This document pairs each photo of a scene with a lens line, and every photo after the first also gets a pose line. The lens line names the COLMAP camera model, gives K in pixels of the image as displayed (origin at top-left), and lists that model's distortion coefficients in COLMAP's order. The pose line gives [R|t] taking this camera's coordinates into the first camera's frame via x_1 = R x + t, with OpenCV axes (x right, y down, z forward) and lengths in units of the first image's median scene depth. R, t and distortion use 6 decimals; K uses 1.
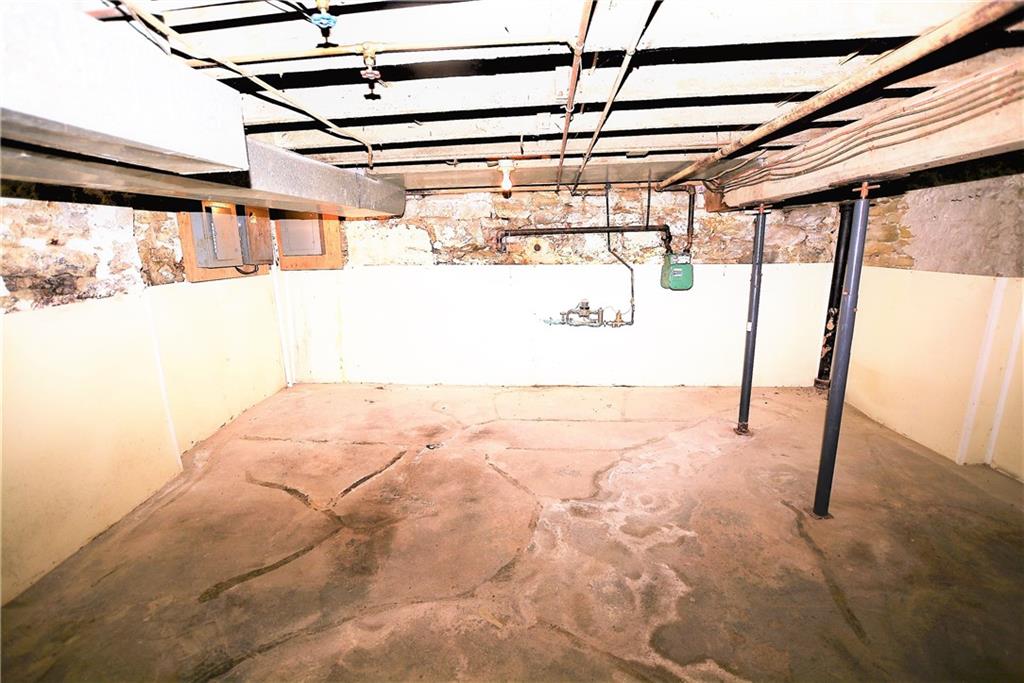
lens RADIAL K [[457.2, 0, 513.2], [0, 457.2, 343.6], [0, 0, 1]] dist [-0.002565, 0.000421]
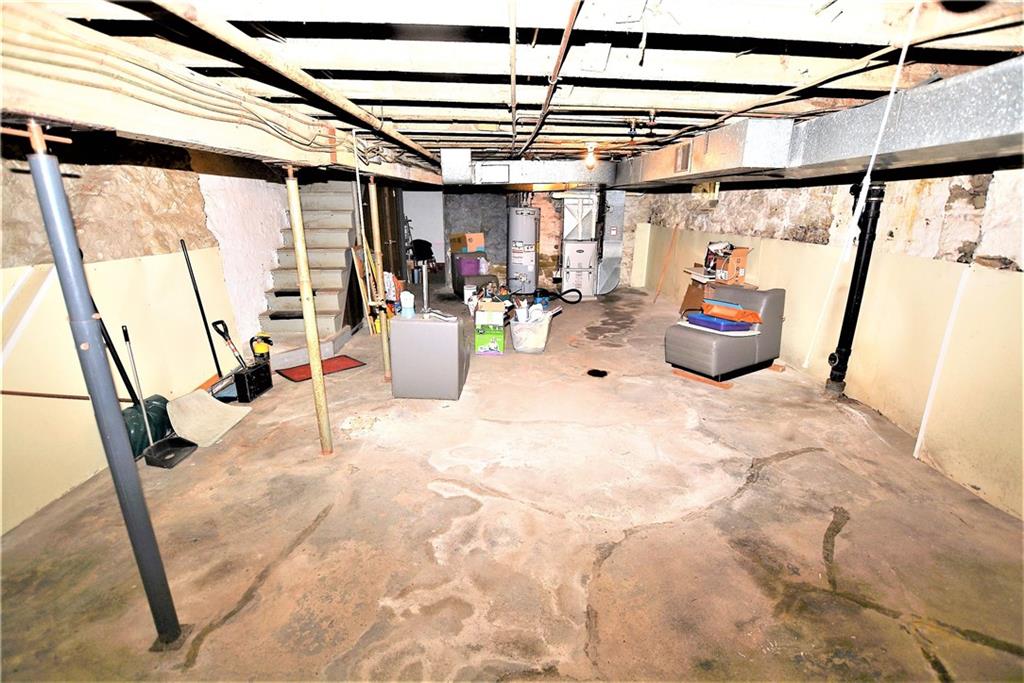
lens RADIAL K [[457.2, 0, 516.7], [0, 457.2, 338.3], [0, 0, 1]] dist [-0.002565, 0.000421]
pose [[-0.996252, 0.039356, -0.077028, 0.225938], [-0.002078, 0.879351, 0.476170, -0.375515], [0.086475, 0.474545, -0.875973, 1.604262]]
